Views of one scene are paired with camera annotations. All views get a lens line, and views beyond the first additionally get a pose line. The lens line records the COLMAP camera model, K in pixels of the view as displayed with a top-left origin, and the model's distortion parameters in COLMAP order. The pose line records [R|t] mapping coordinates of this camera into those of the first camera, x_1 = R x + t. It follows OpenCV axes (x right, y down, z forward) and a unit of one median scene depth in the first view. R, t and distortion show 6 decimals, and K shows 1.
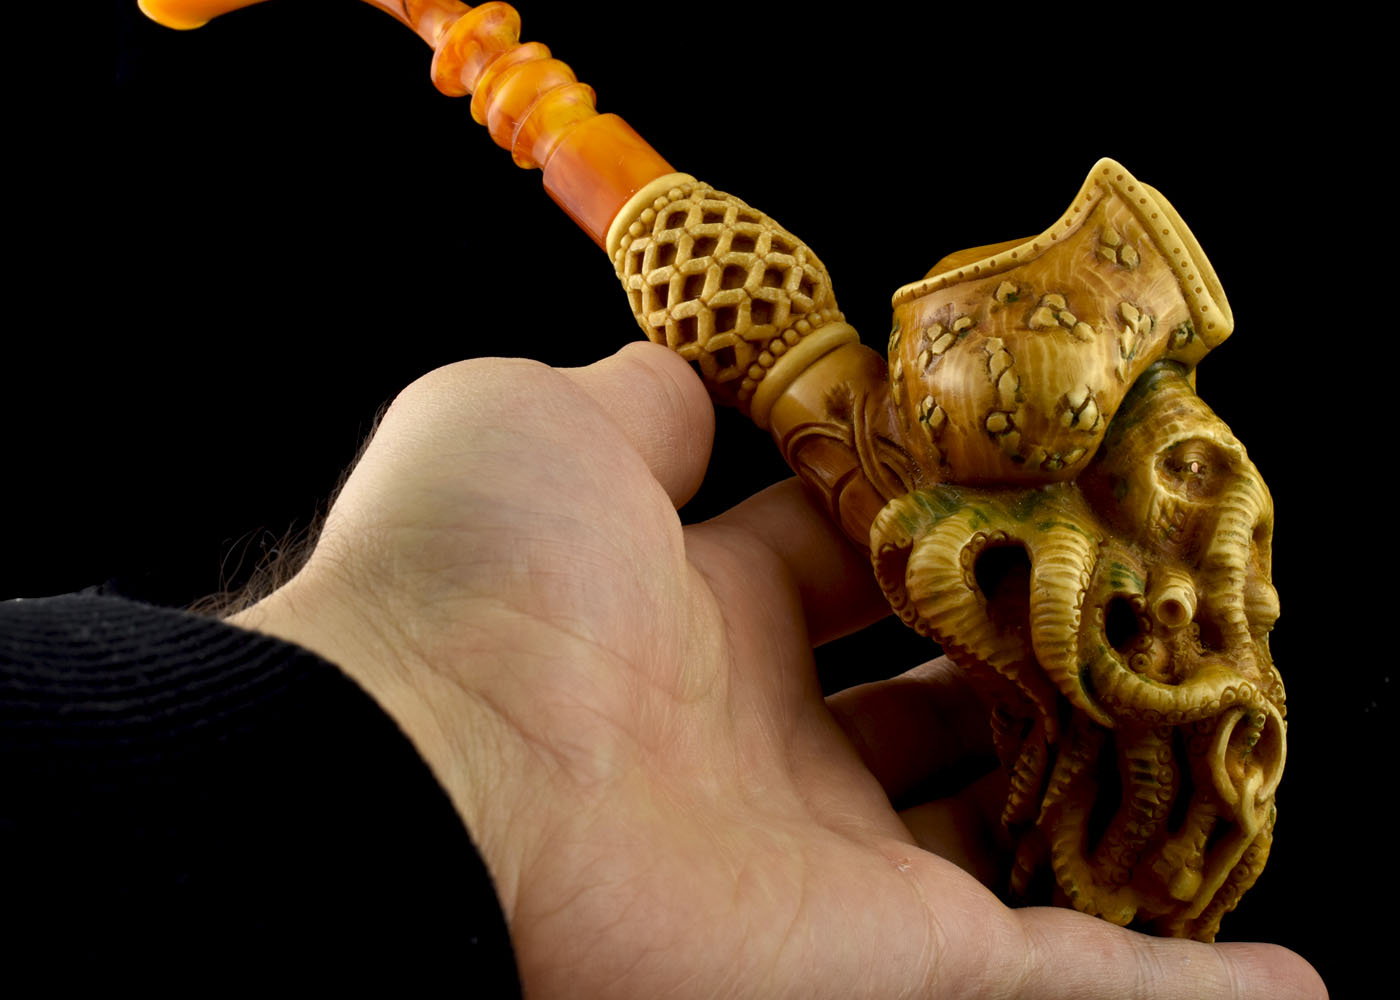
lens RADIAL K [[2776.2, 0, 700.0], [0, 2776.2, 500.0], [0, 0, 1]] dist [-0.046236, -0.171581]
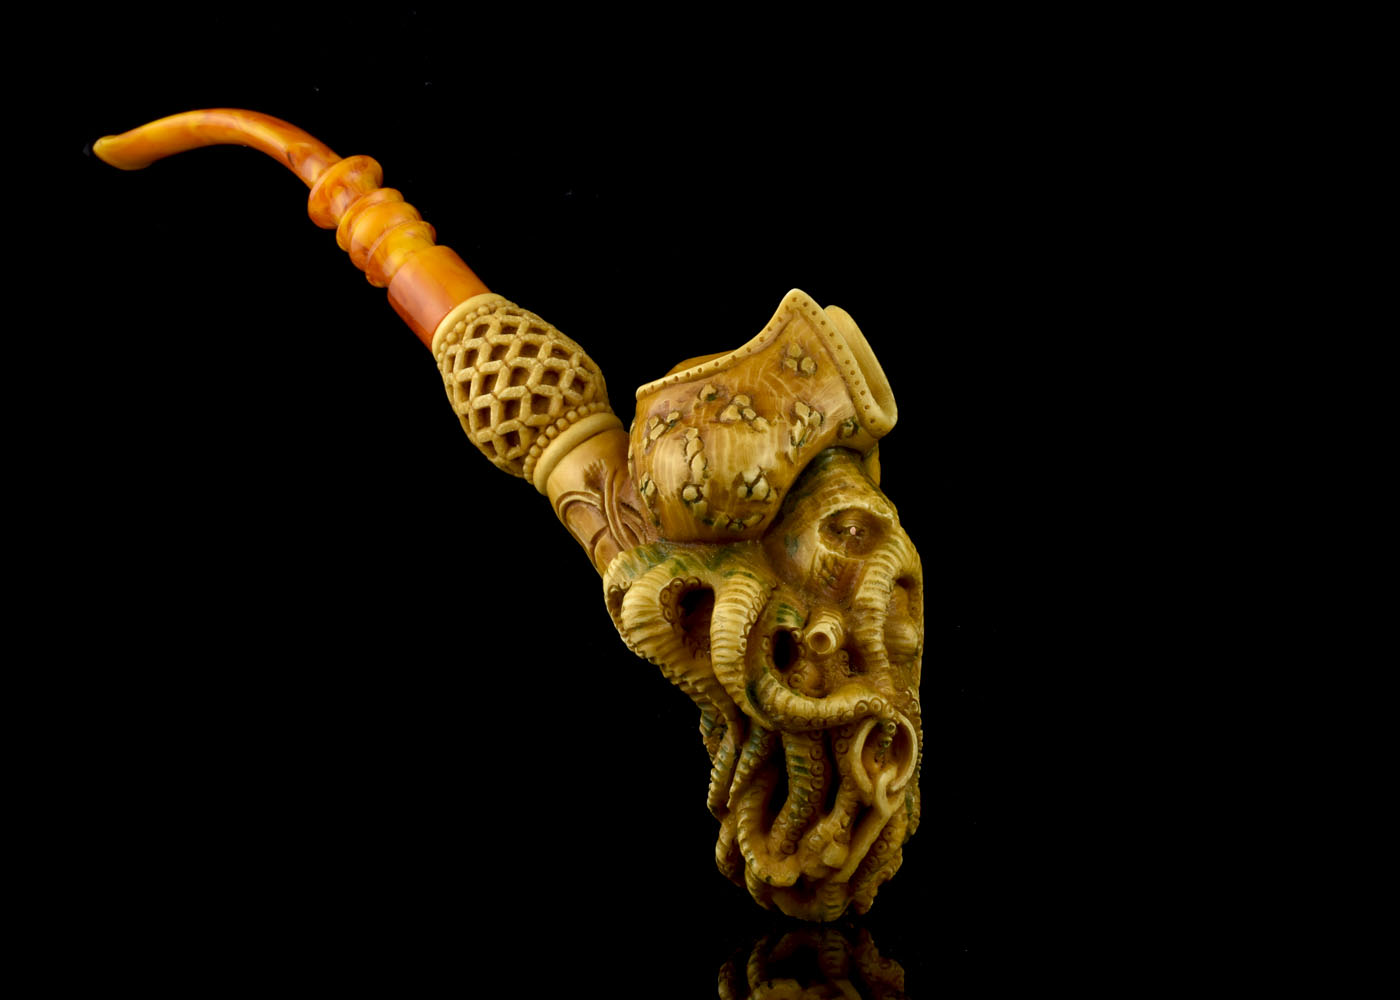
lens RADIAL K [[2776.2, 0, 700.0], [0, 2776.2, 500.0], [0, 0, 1]] dist [-0.046236, -0.171581]
pose [[0.997941, 0.016307, -0.062031, 0.188162], [-0.017719, 0.999595, -0.022280, 0.003882], [0.061643, 0.023333, 0.997826, -0.291108]]
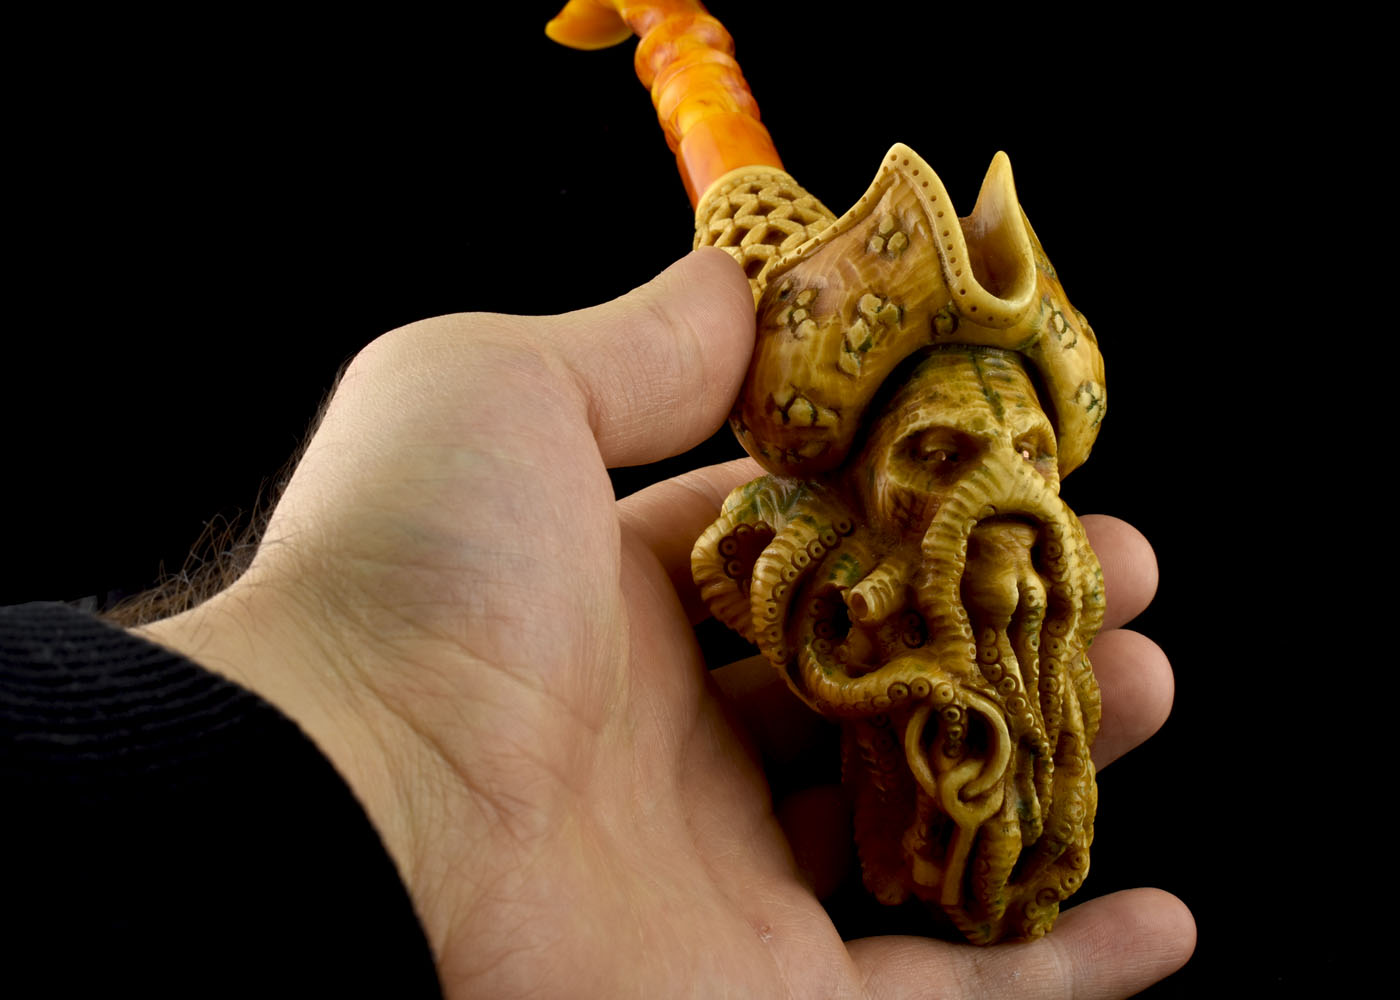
lens RADIAL K [[2776.2, 0, 700.0], [0, 2776.2, 500.0], [0, 0, 1]] dist [-0.046236, -0.171581]
pose [[0.712949, 0.001033, -0.701215, 0.817135], [0.057698, 0.996522, 0.060132, -0.060835], [0.698838, -0.083330, 0.710410, 0.233551]]
